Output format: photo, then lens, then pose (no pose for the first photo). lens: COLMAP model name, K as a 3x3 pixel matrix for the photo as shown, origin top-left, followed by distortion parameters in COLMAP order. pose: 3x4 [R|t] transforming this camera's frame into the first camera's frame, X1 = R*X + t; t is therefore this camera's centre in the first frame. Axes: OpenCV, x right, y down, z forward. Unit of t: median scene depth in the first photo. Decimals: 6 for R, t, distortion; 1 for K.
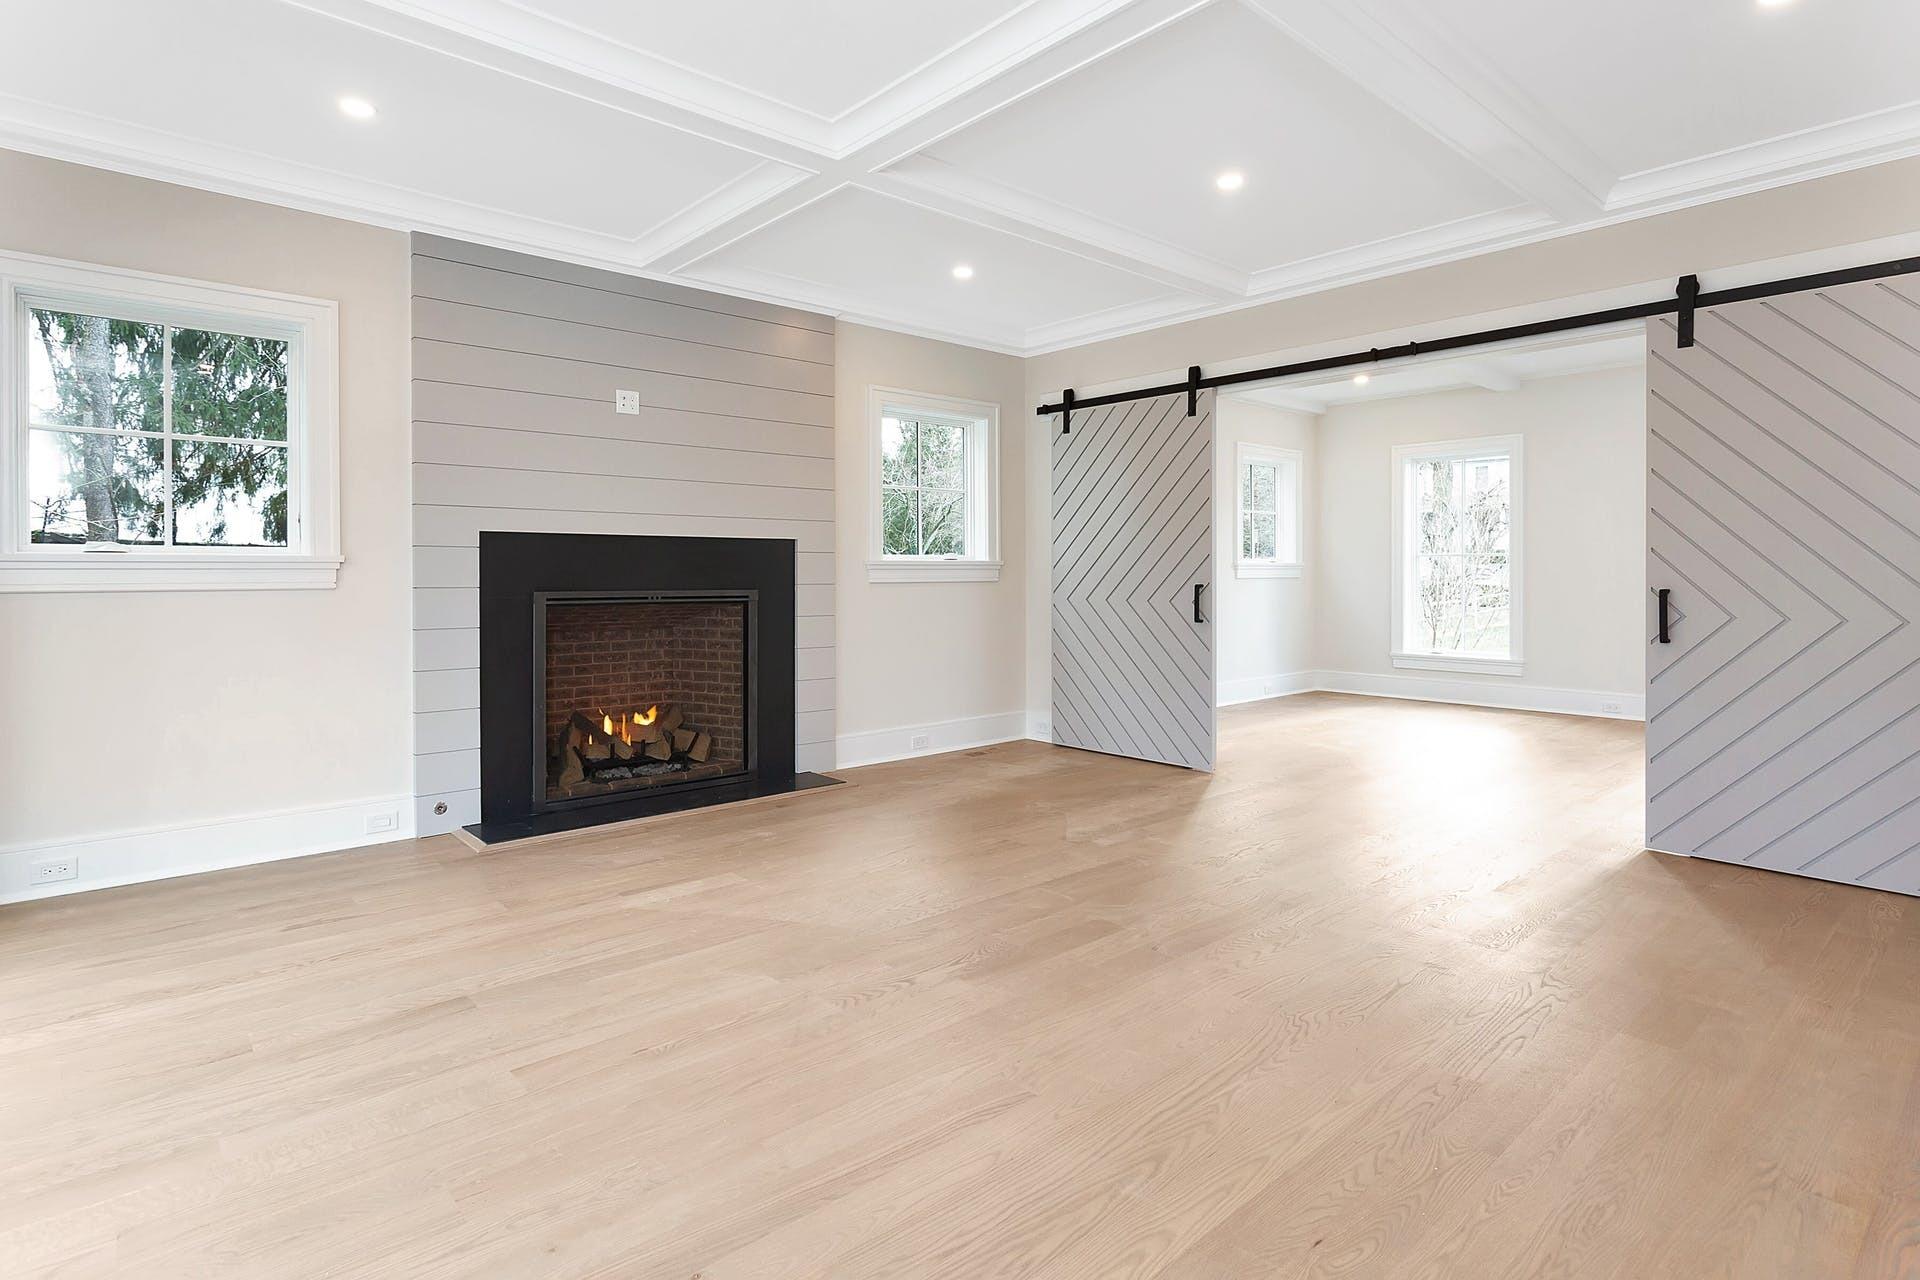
lens RADIAL K [[1011.9, 0, 1042.2], [0, 1011.9, 571.7], [0, 0, 1]] dist [-0.000706, -0.000225]
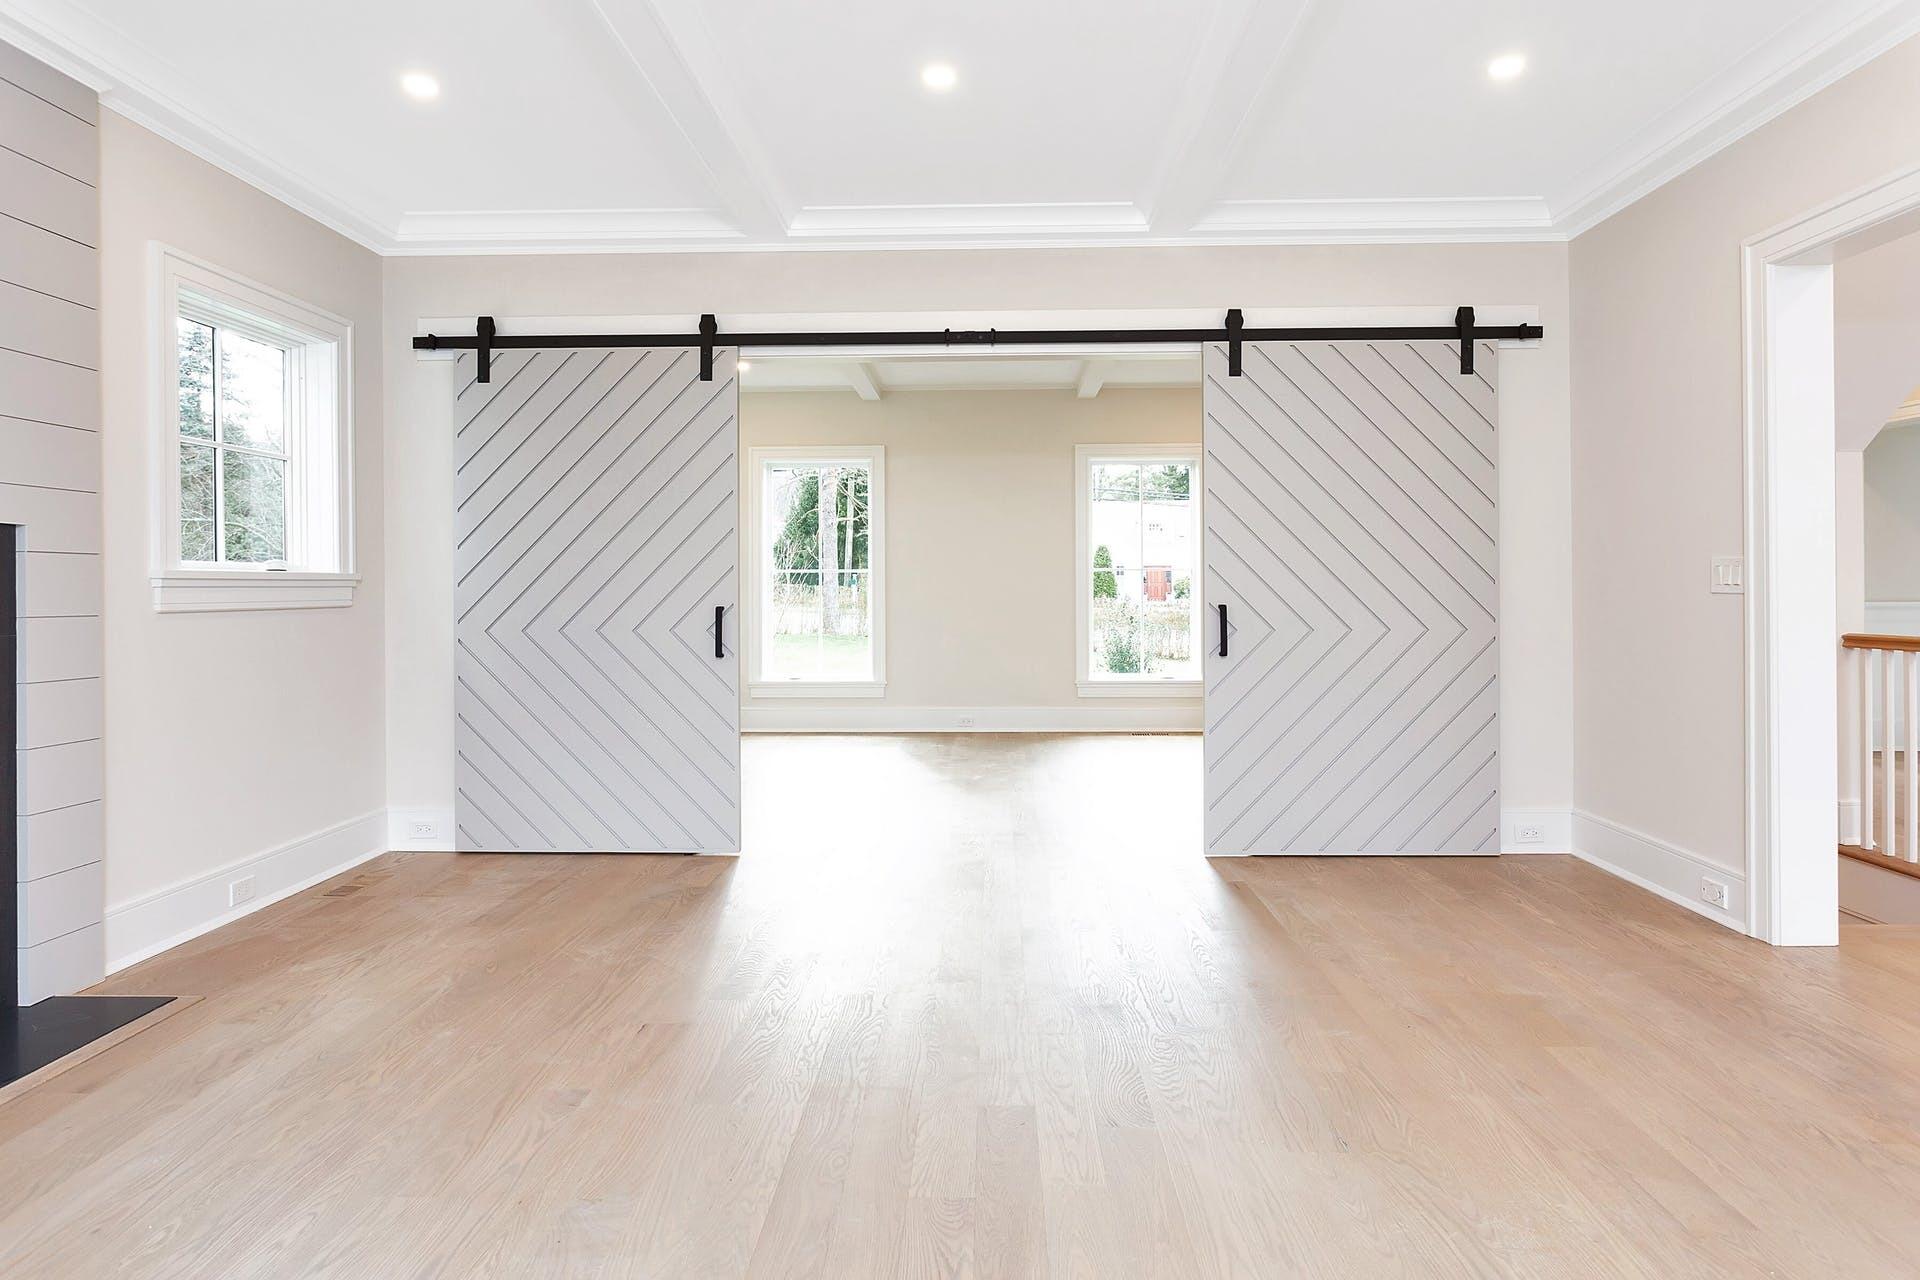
lens RADIAL K [[1078.4, 0, 958.2], [0, 1078.4, 598.8], [0, 0, 1]] dist [-0.004891, 0.001994]
pose [[0.709238, -0.008041, 0.704923, -0.290959], [0.003589, 0.999963, 0.007796, 0.001484], [-0.704960, -0.003000, 0.709241, 0.313853]]
